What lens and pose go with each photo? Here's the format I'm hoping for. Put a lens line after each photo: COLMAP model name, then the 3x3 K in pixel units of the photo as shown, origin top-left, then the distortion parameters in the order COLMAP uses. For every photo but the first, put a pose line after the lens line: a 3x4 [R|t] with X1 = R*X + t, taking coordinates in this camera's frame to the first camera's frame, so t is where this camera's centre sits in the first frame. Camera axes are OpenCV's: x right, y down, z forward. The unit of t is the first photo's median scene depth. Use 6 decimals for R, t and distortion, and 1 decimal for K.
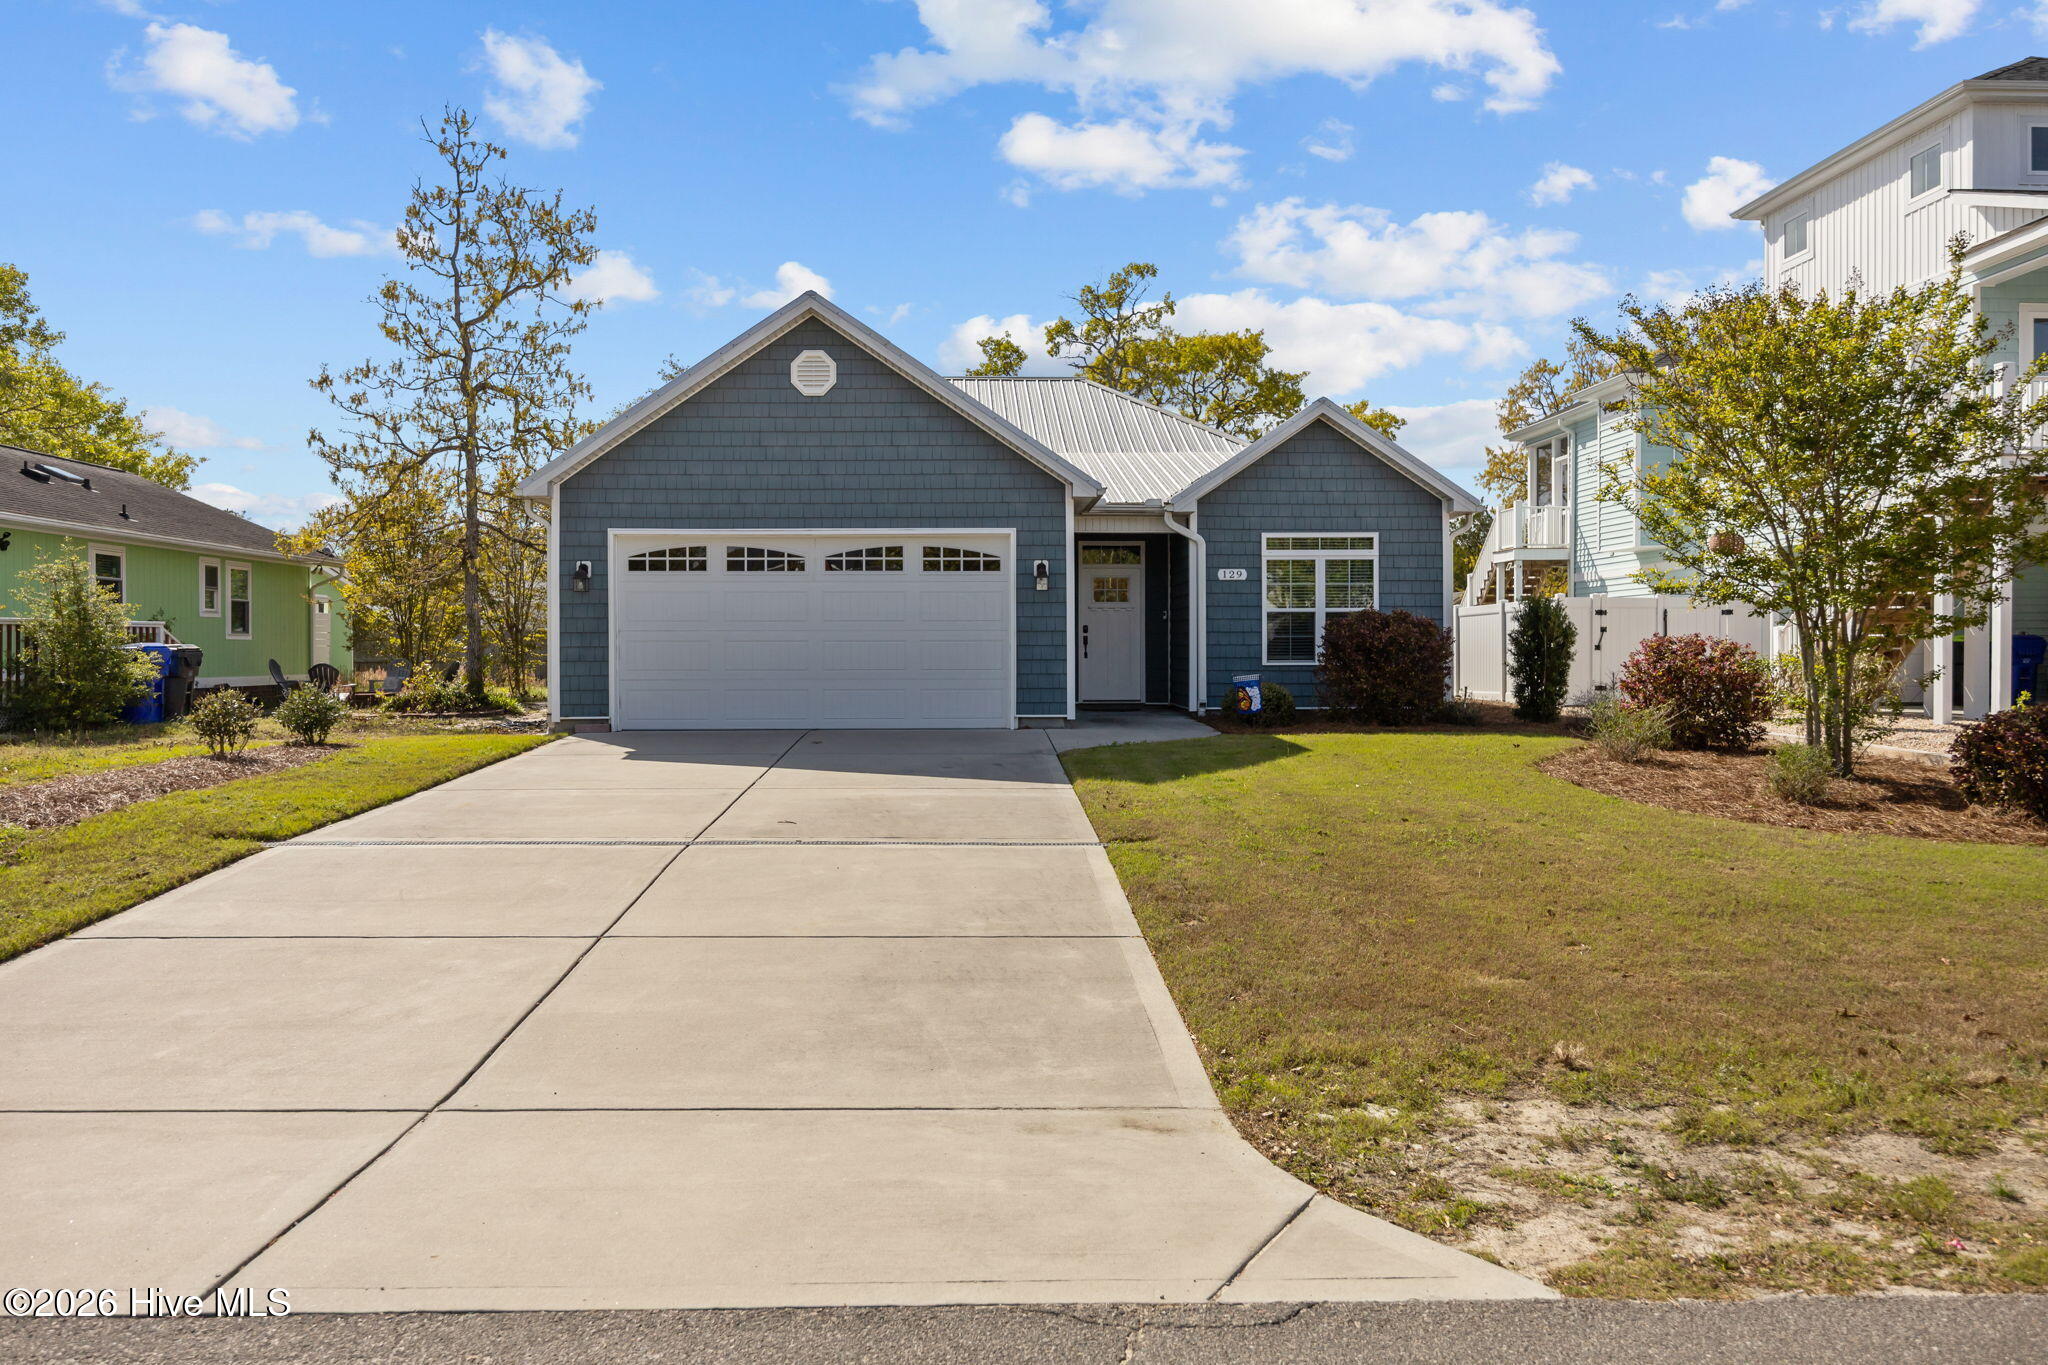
lens RADIAL K [[1562.0, 0, 1018.0], [0, 1562.0, 673.1], [0, 0, 1]] dist [-0.009741, 0.000505]
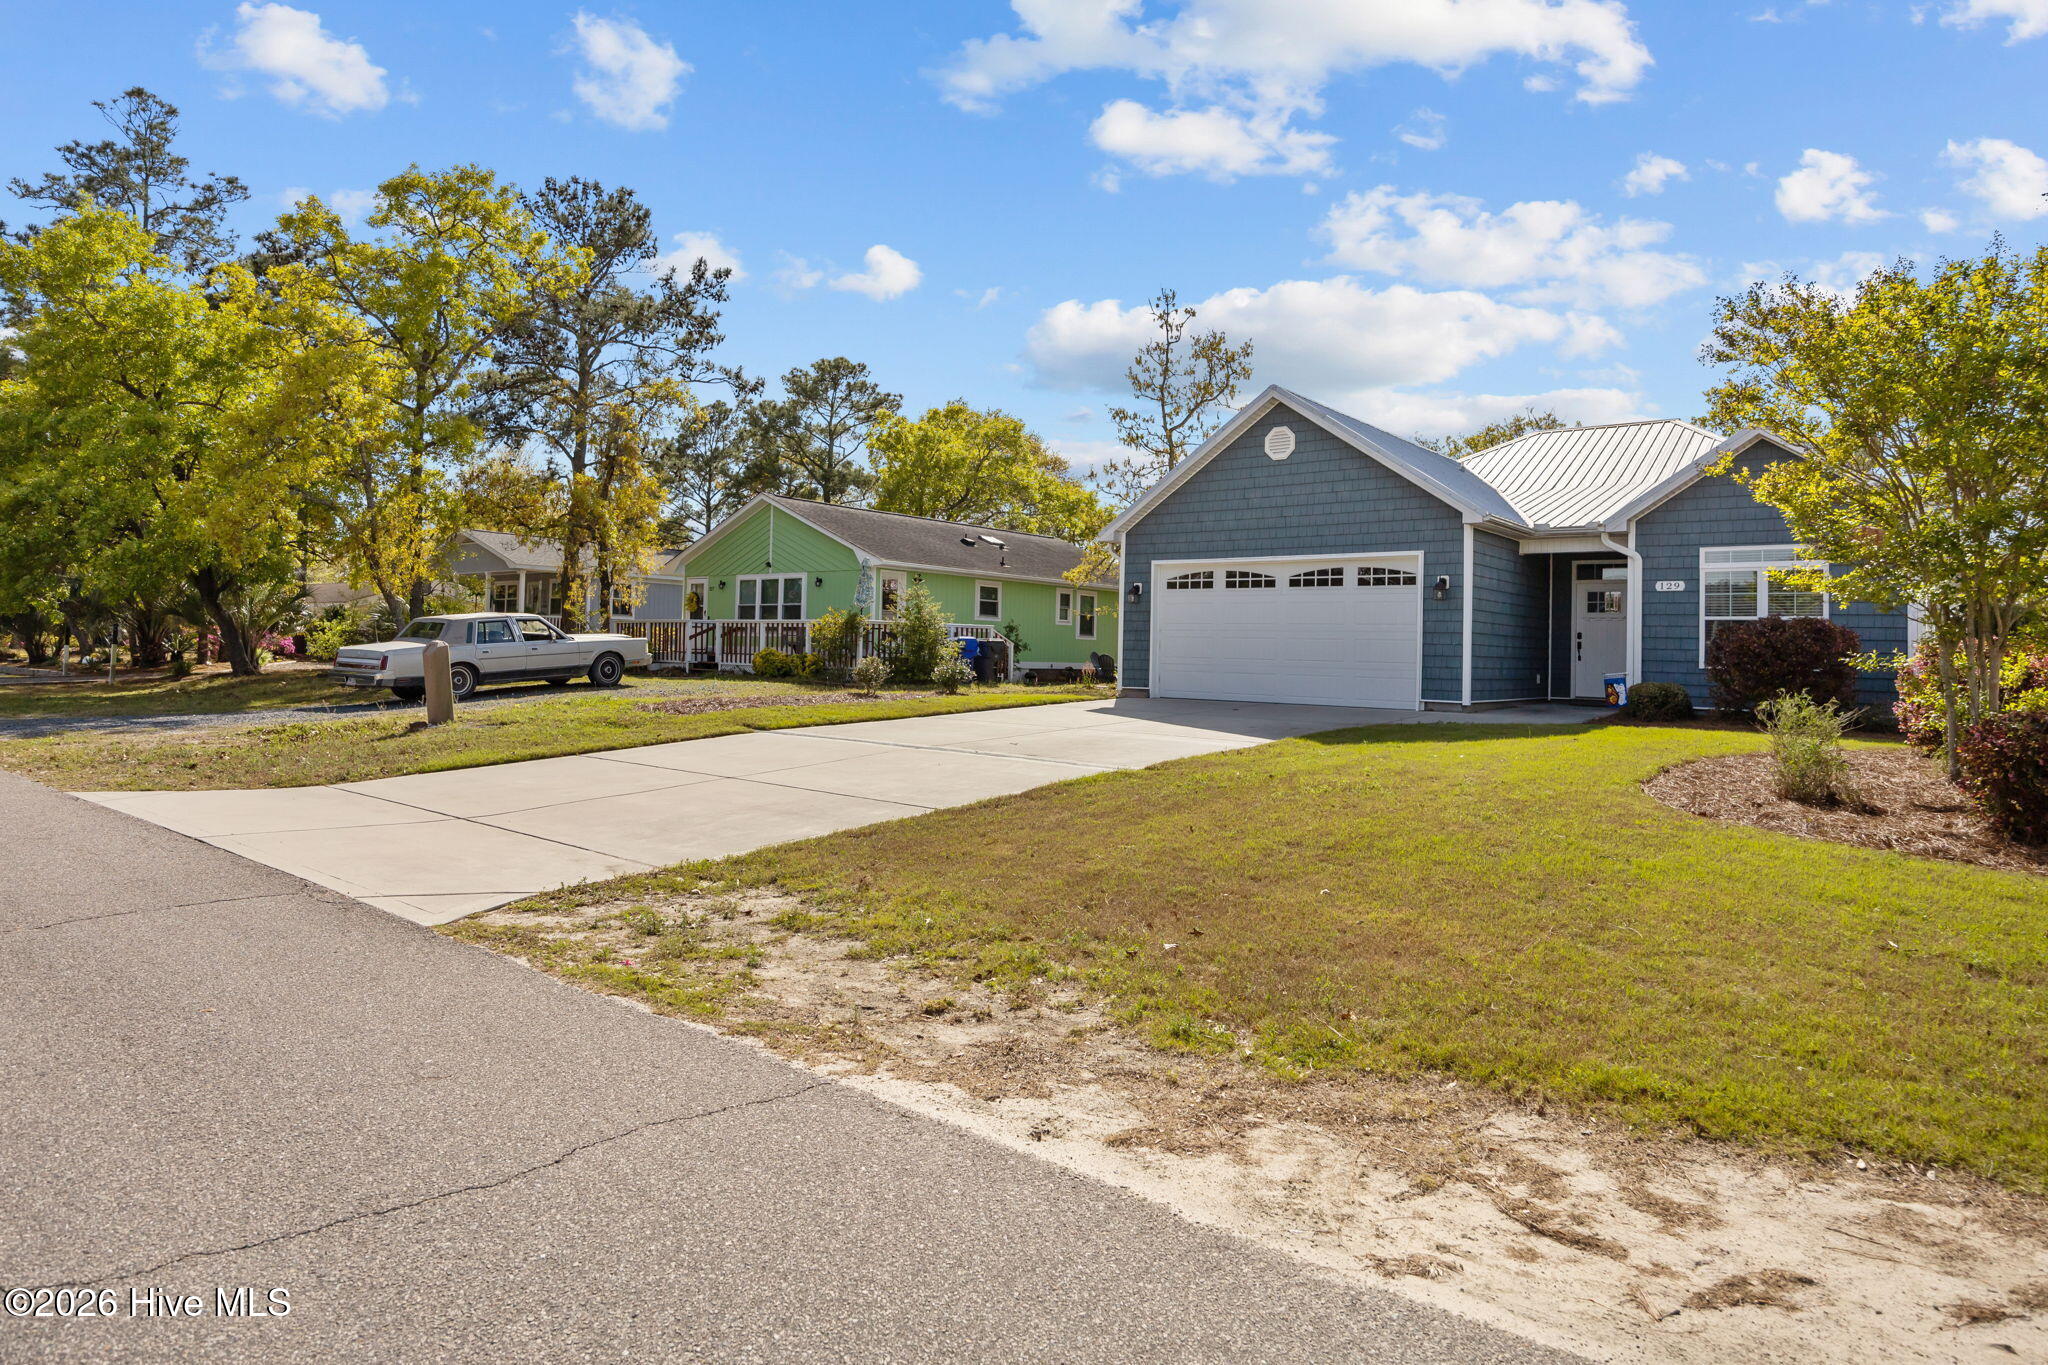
lens RADIAL K [[1180.1, 0, 1023.3], [0, 1180.1, 632.4], [0, 0, 1]] dist [-0.001838, -0.001158]
pose [[0.754026, 0.009247, -0.656779, 0.378245], [-0.036341, 0.998957, -0.027657, 0.010778], [0.655838, 0.044722, 0.753575, 0.075990]]
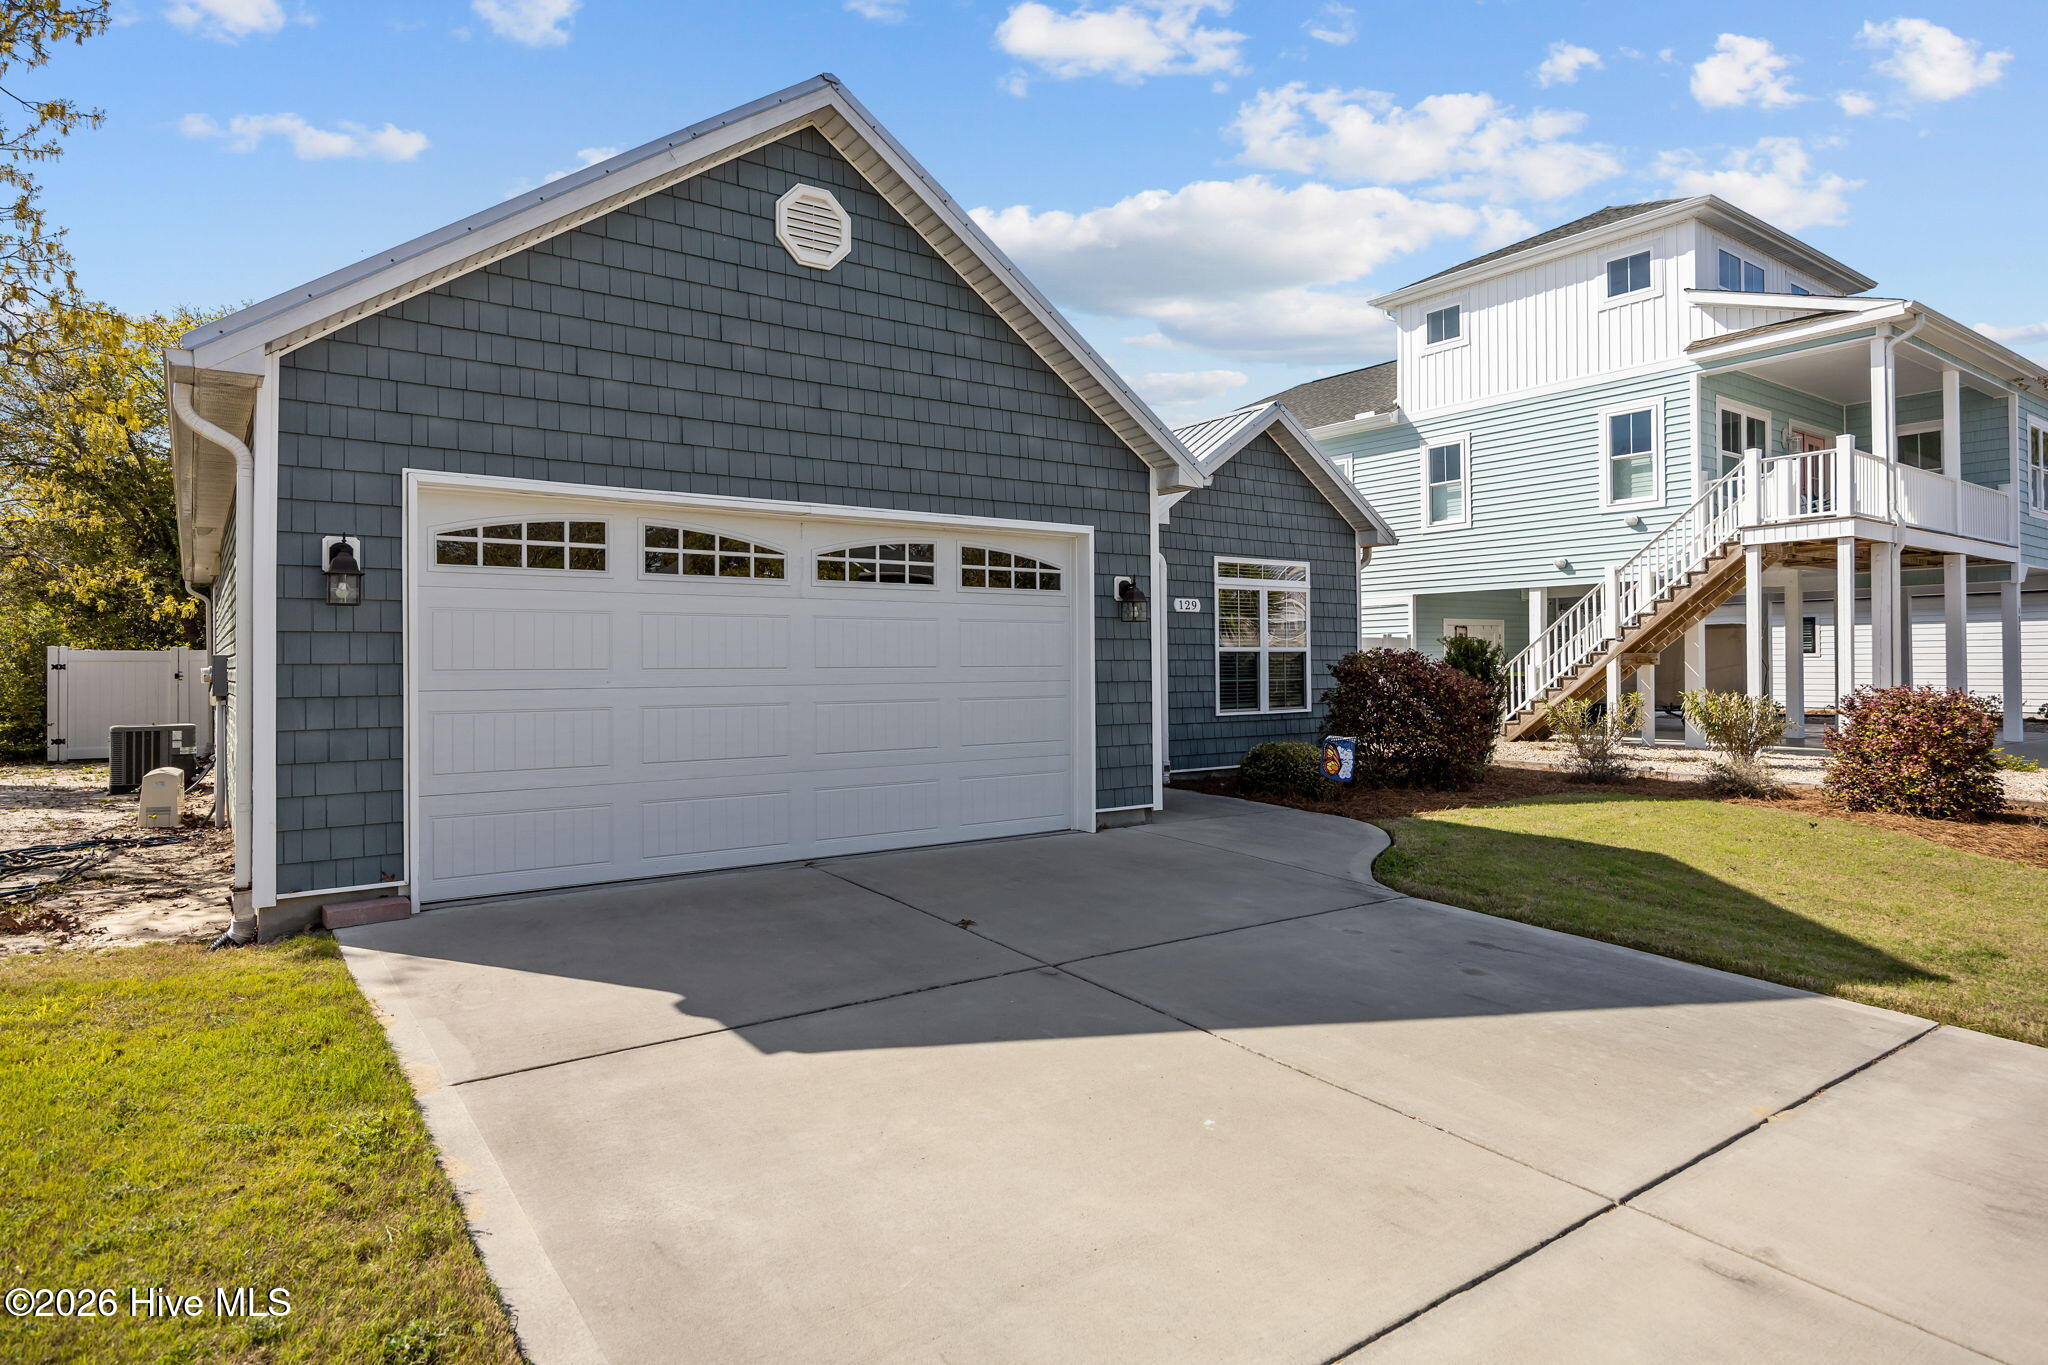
lens RADIAL K [[1149.0, 0, 1027.1], [0, 1149.0, 655.9], [0, 0, 1]] dist [-0.009082, -0.001399]
pose [[0.827414, 0.001975, 0.561589, -0.296017], [0.011503, 0.999724, -0.020464, -0.028375], [-0.561475, 0.023392, 0.827163, 0.613194]]
